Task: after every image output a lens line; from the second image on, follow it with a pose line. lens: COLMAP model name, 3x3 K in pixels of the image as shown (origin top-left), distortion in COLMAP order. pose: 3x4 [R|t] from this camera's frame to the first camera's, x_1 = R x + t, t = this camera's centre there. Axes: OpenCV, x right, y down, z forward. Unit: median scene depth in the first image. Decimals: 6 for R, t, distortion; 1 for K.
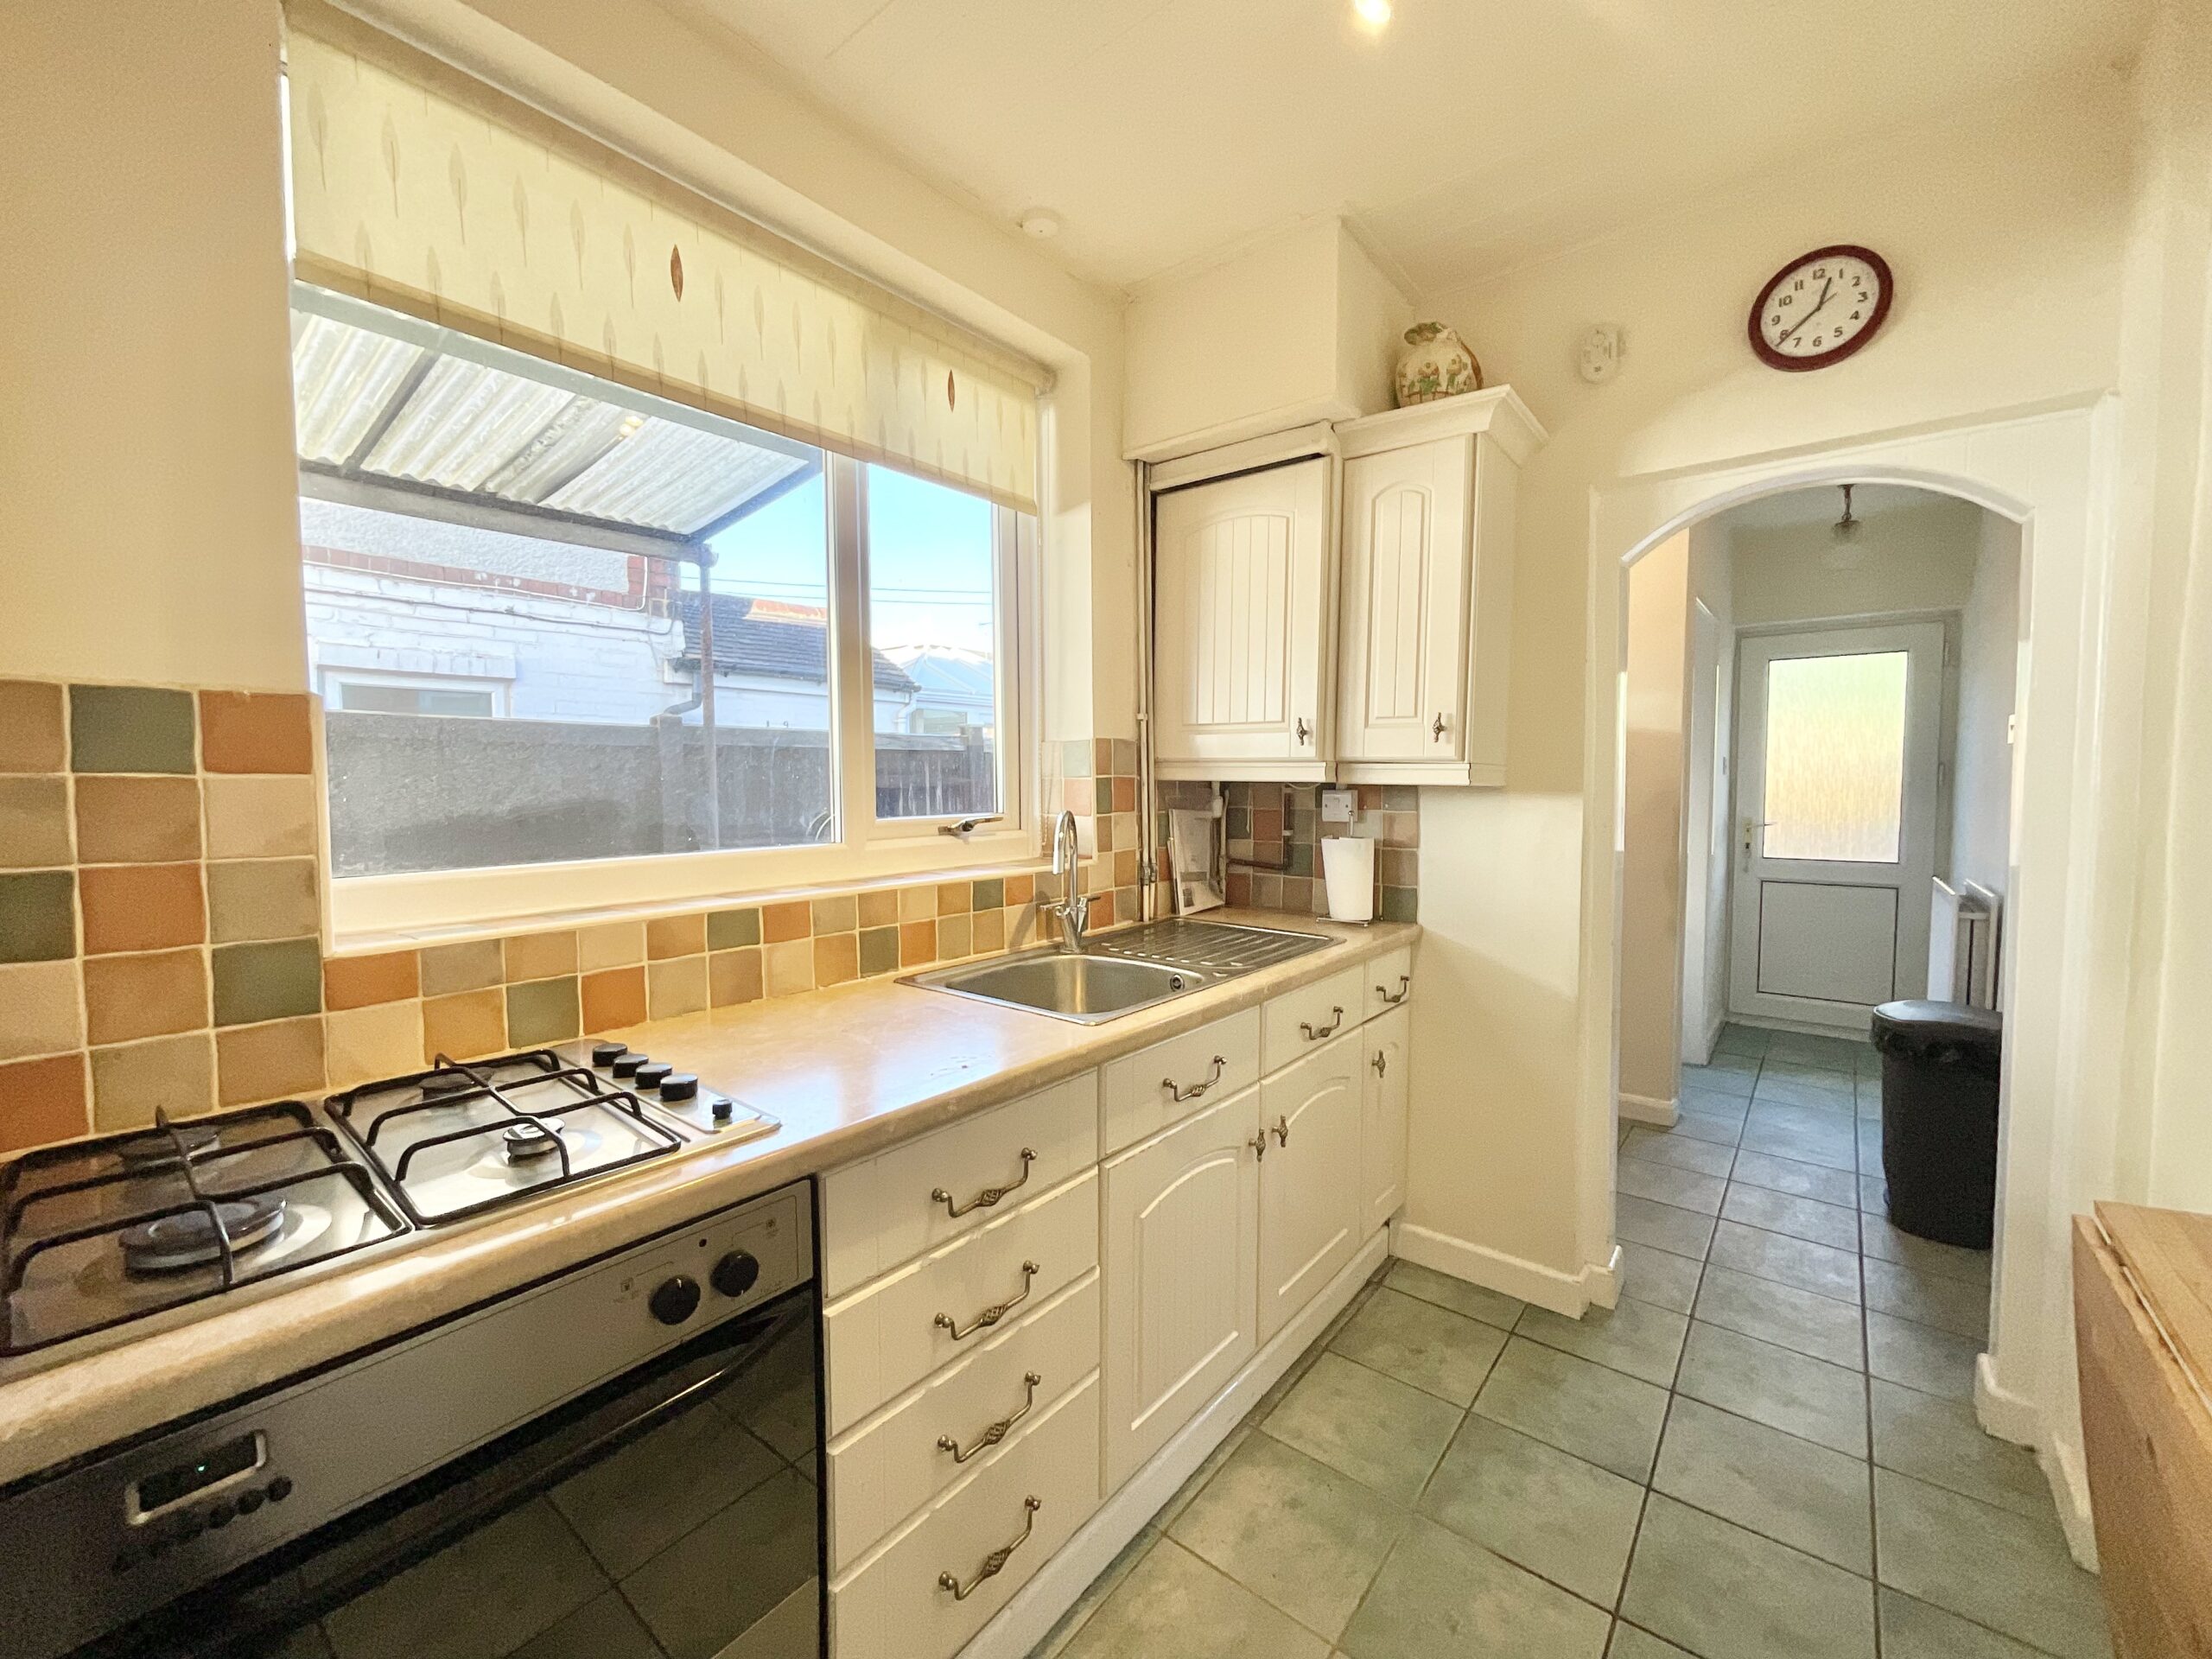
lens RADIAL K [[895.0, 0, 1106.0], [0, 895.0, 829.5], [0, 0, 1]] dist [0.001310, 0.000389]
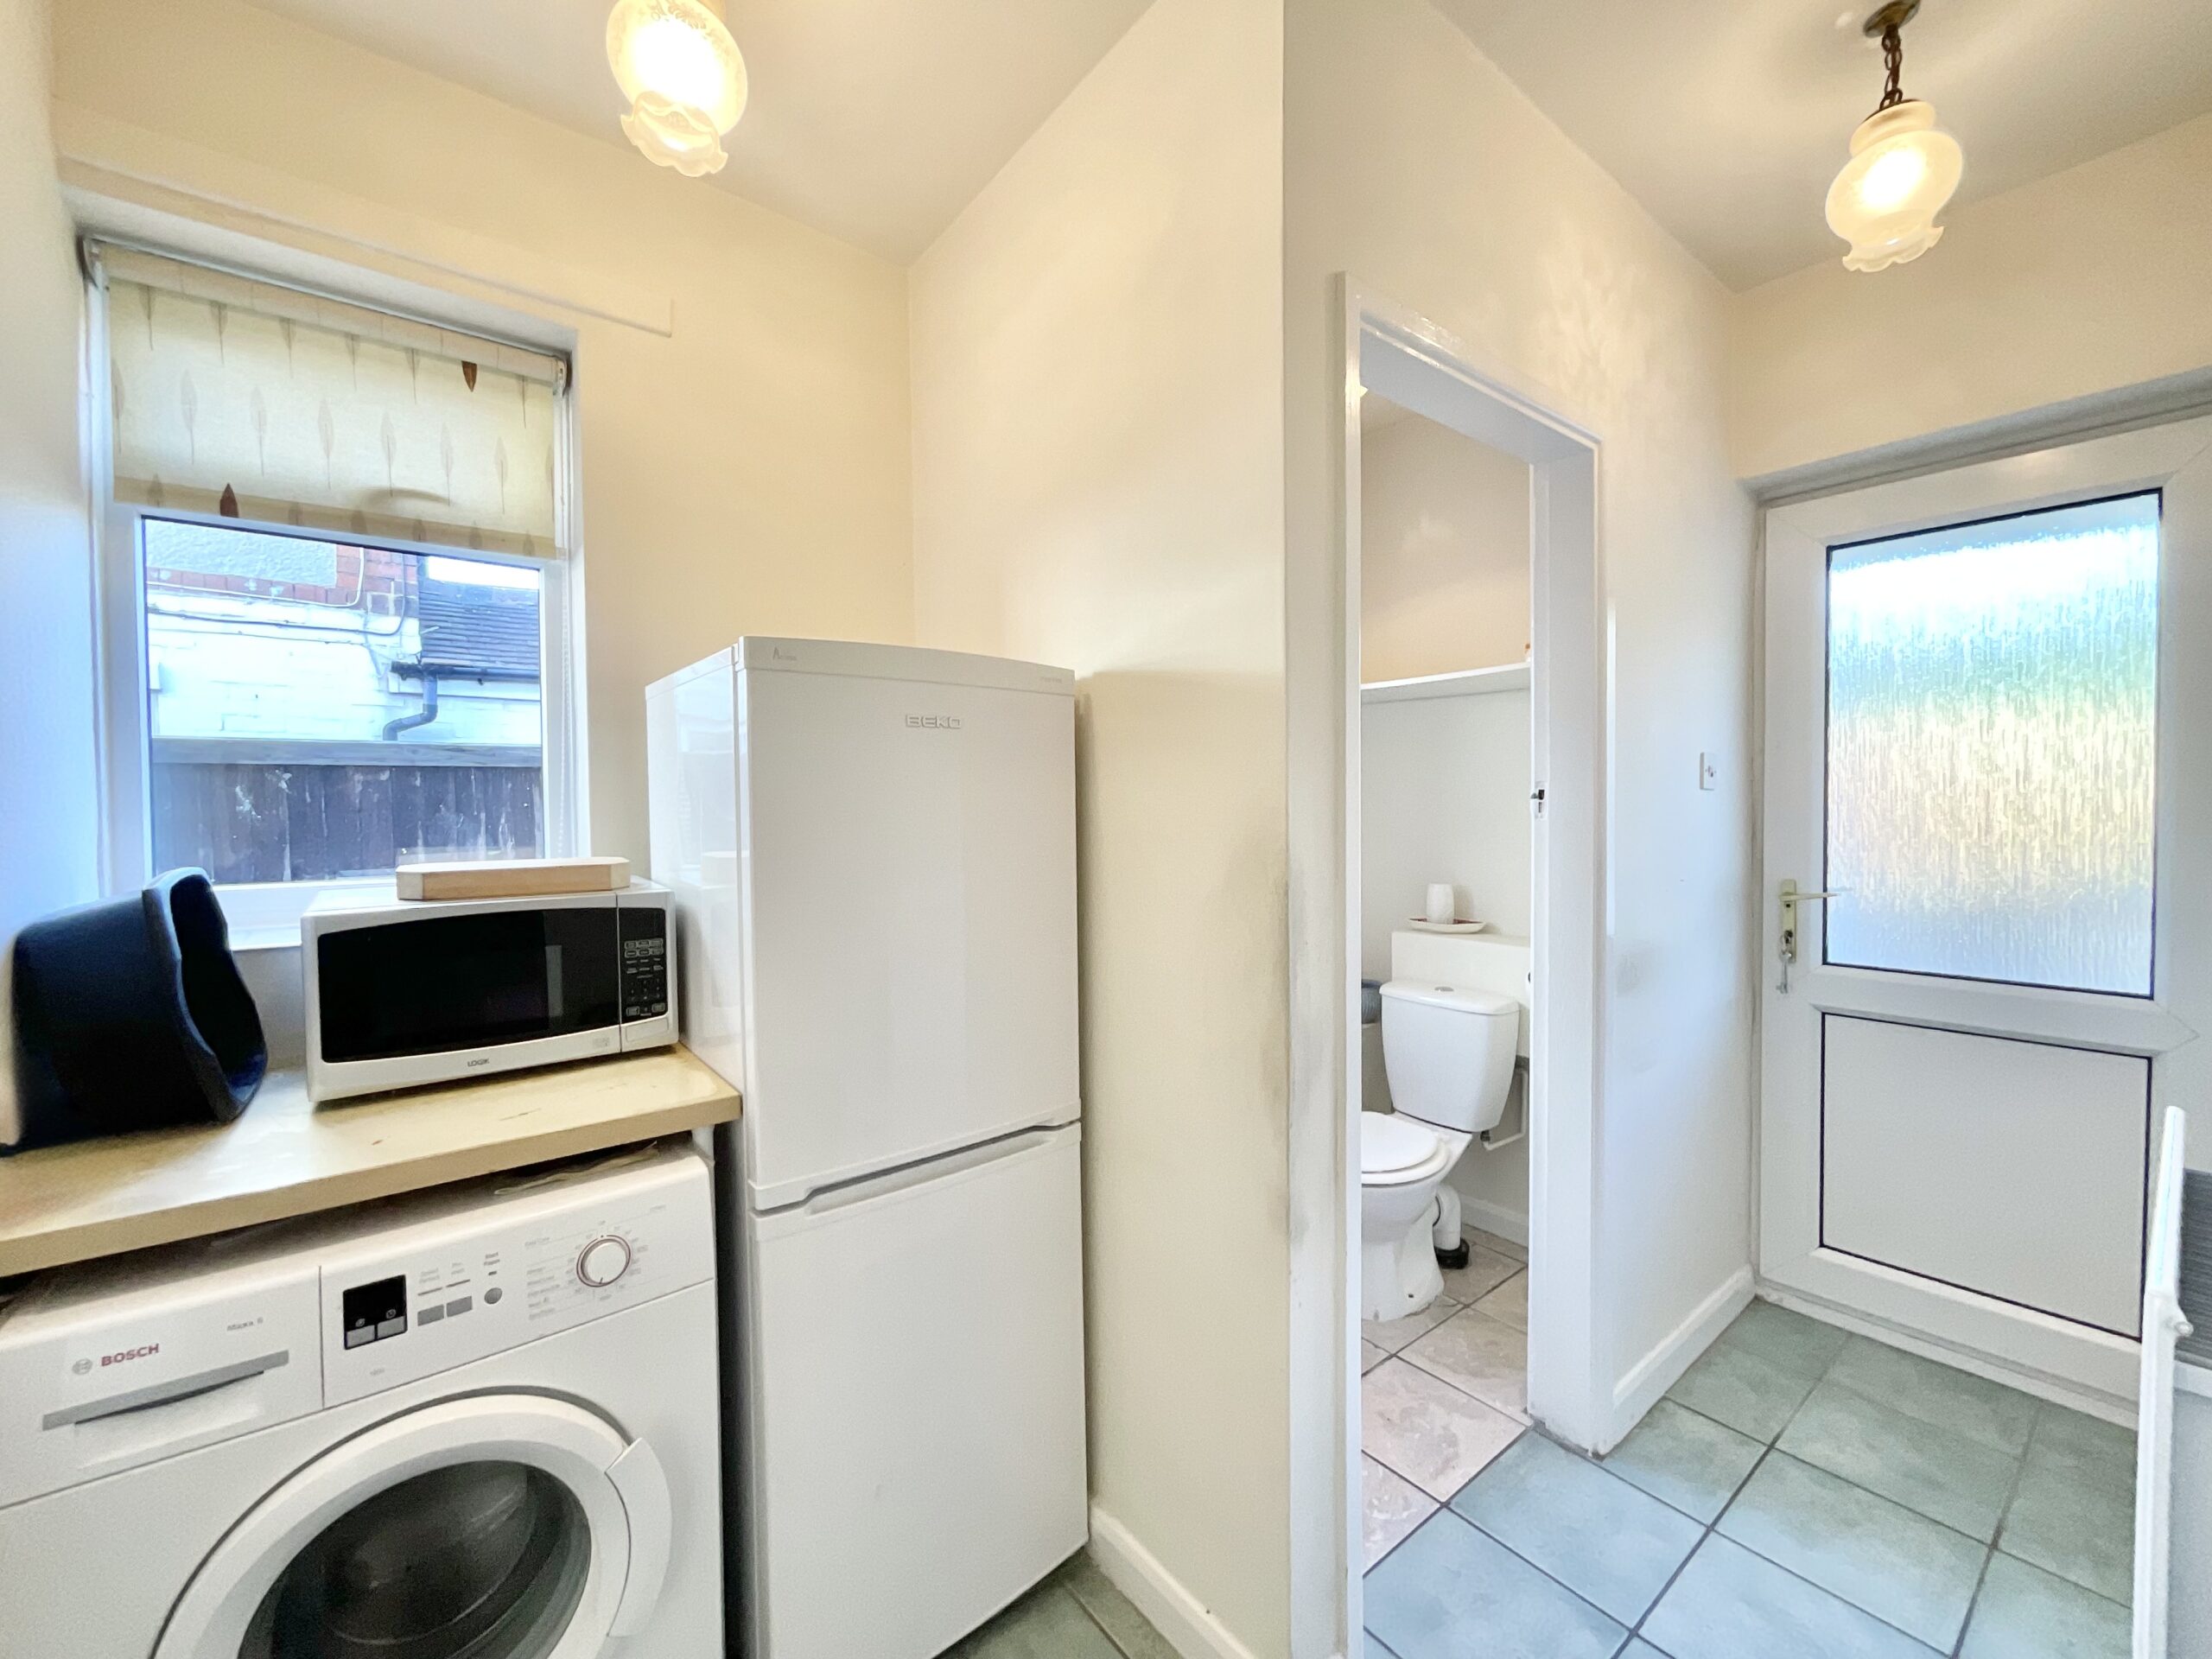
lens RADIAL K [[895.0, 0, 1106.0], [0, 895.0, 829.5], [0, 0, 1]] dist [0.001310, 0.000389]
pose [[0.976083, 0.000337, -0.217398, 0.365715], [-0.006740, 0.999565, -0.028712, -0.017724], [0.217294, 0.029491, 0.975661, 0.356392]]
